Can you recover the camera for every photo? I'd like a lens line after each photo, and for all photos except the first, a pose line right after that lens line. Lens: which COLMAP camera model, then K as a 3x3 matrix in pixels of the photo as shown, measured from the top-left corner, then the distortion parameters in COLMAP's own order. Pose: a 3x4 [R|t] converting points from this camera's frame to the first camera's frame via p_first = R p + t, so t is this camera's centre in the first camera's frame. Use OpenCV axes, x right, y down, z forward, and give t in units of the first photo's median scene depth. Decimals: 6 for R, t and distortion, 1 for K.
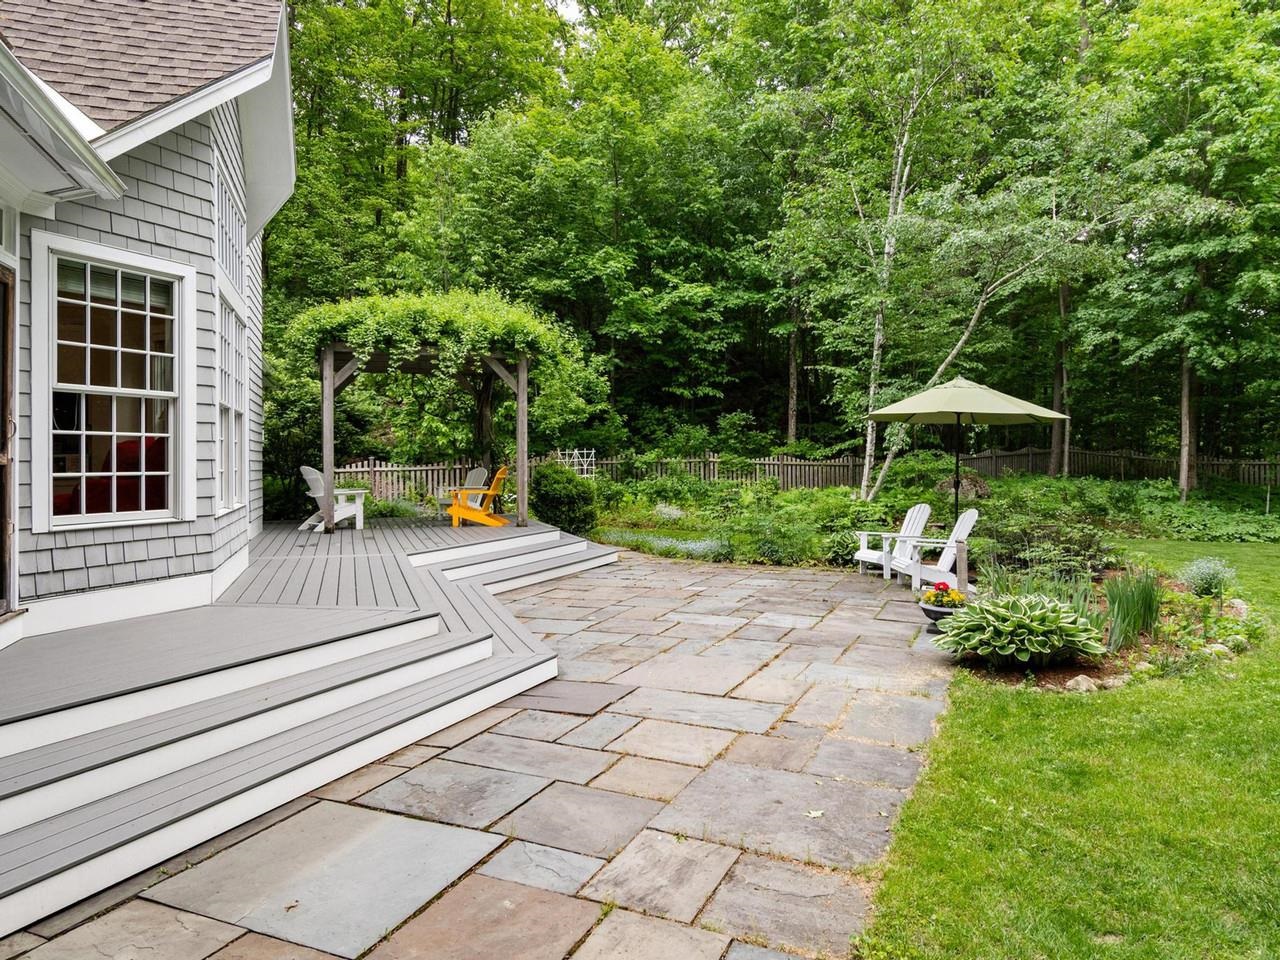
lens RADIAL K [[836.9, 0, 659.5], [0, 836.9, 452.6], [0, 0, 1]] dist [0.004274, 0.000249]
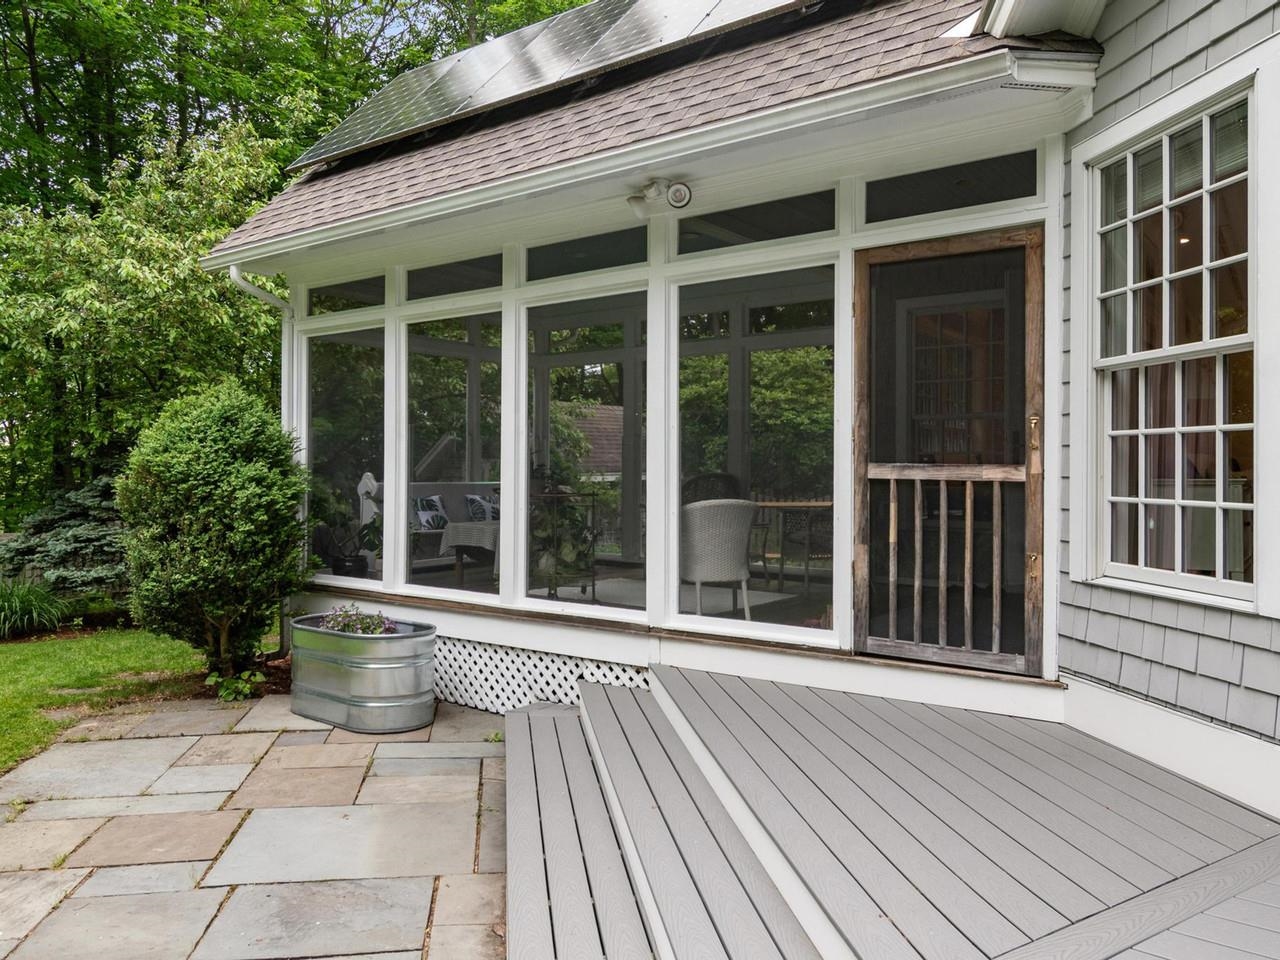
lens RADIAL K [[923.9, 0, 639.8], [0, 923.9, 466.3], [0, 0, 1]] dist [-0.002618, -0.001324]
pose [[-0.835454, 0.000648, -0.549560, -0.018295], [0.005075, 0.999966, -0.006537, 0.003712], [0.549537, -0.008250, -0.835429, 1.439336]]
